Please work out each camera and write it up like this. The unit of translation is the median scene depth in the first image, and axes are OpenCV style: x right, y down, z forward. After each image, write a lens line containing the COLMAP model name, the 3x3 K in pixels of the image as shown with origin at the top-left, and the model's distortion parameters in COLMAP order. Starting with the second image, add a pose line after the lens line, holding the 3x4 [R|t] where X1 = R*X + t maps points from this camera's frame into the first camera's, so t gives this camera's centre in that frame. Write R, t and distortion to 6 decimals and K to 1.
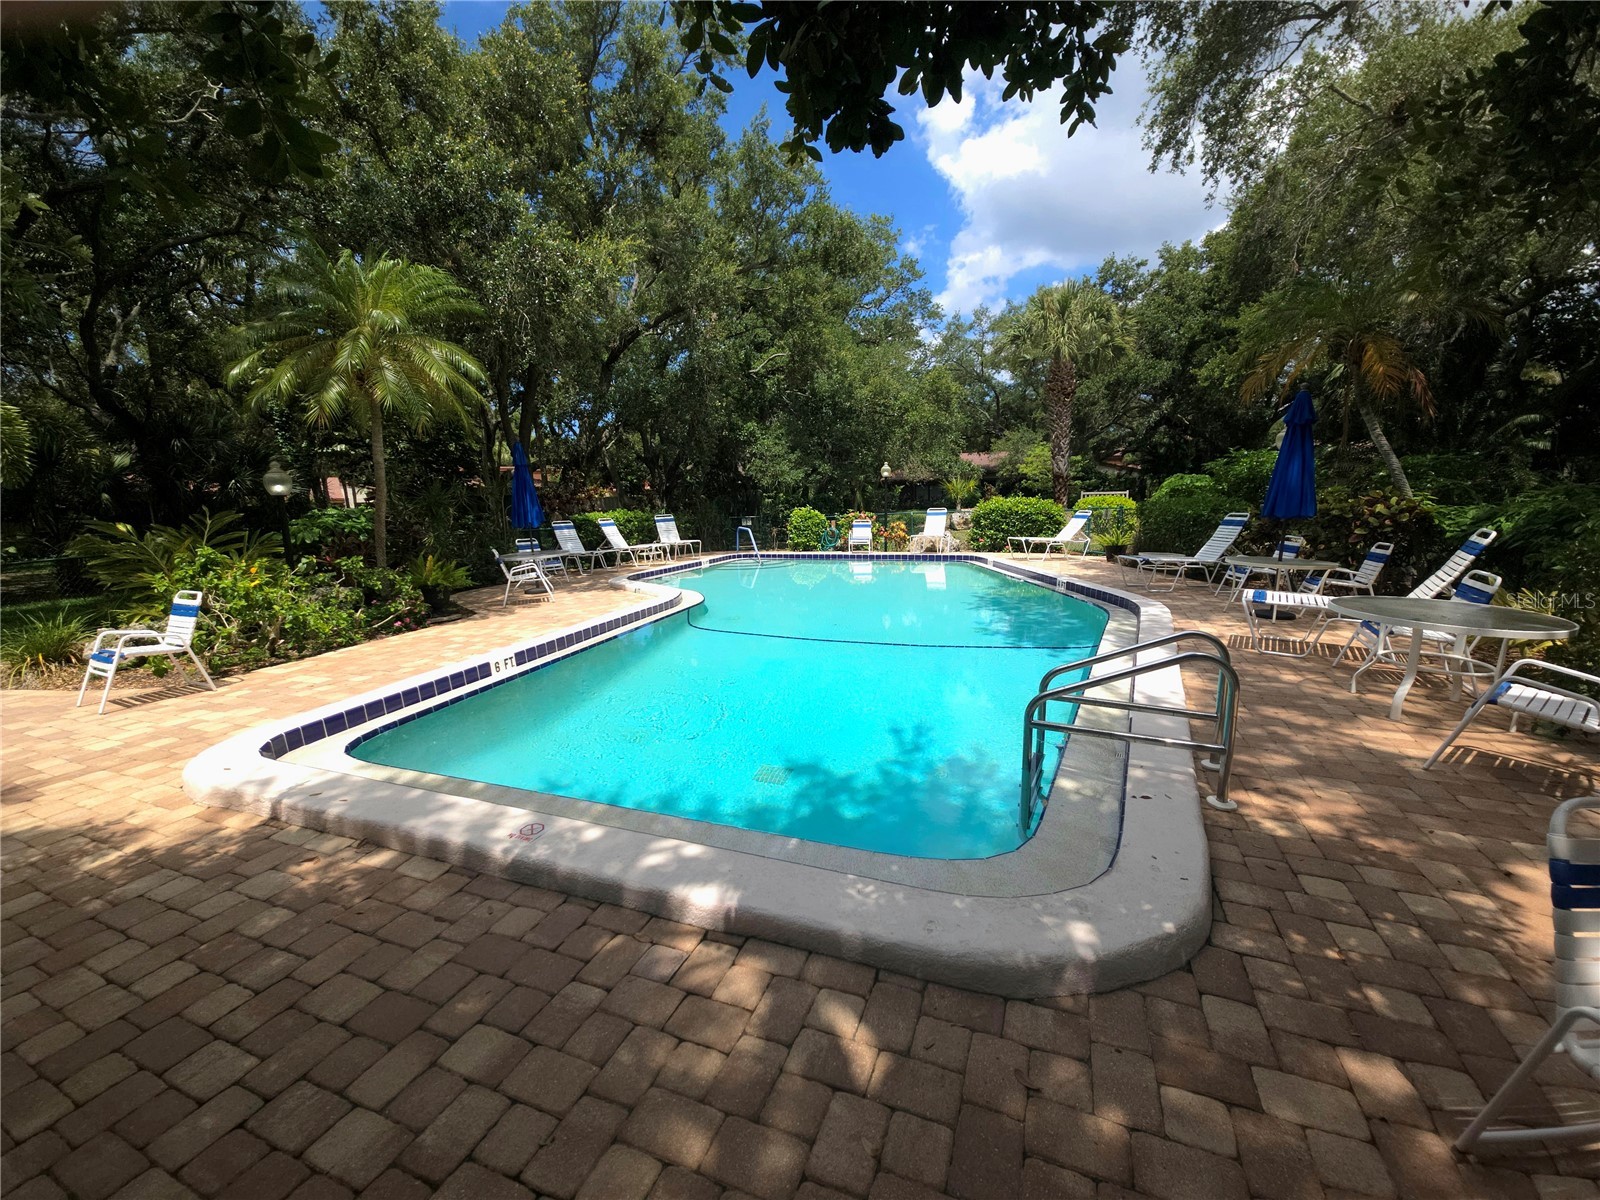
lens RADIAL K [[628.4, 0, 800.0], [0, 628.4, 600.0], [0, 0, 1]] dist [0.024709, -0.017490]
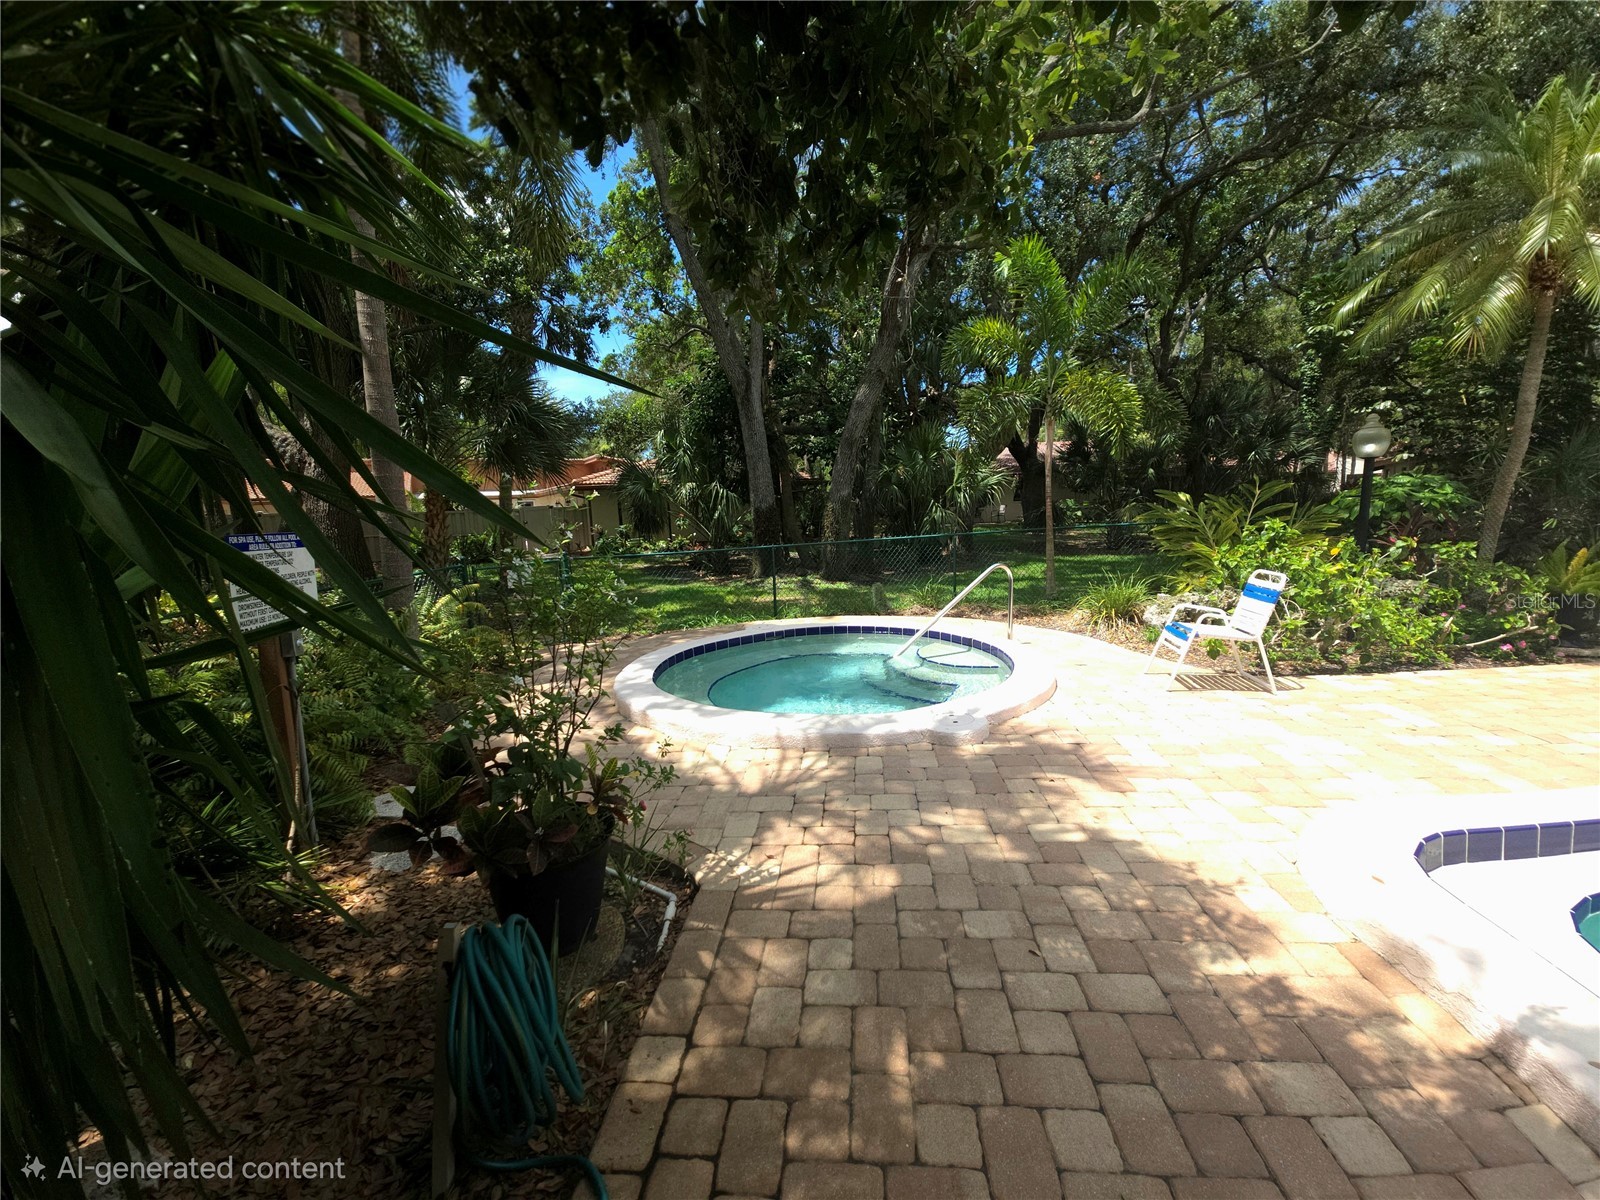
lens RADIAL K [[628.4, 0, 800.0], [0, 628.4, 600.0], [0, 0, 1]] dist [0.024709, -0.017490]
pose [[0.270890, 0.163663, -0.948595, -0.289903], [-0.126113, 0.982981, 0.133581, -0.008953], [0.954313, 0.083445, 0.286920, 0.142901]]
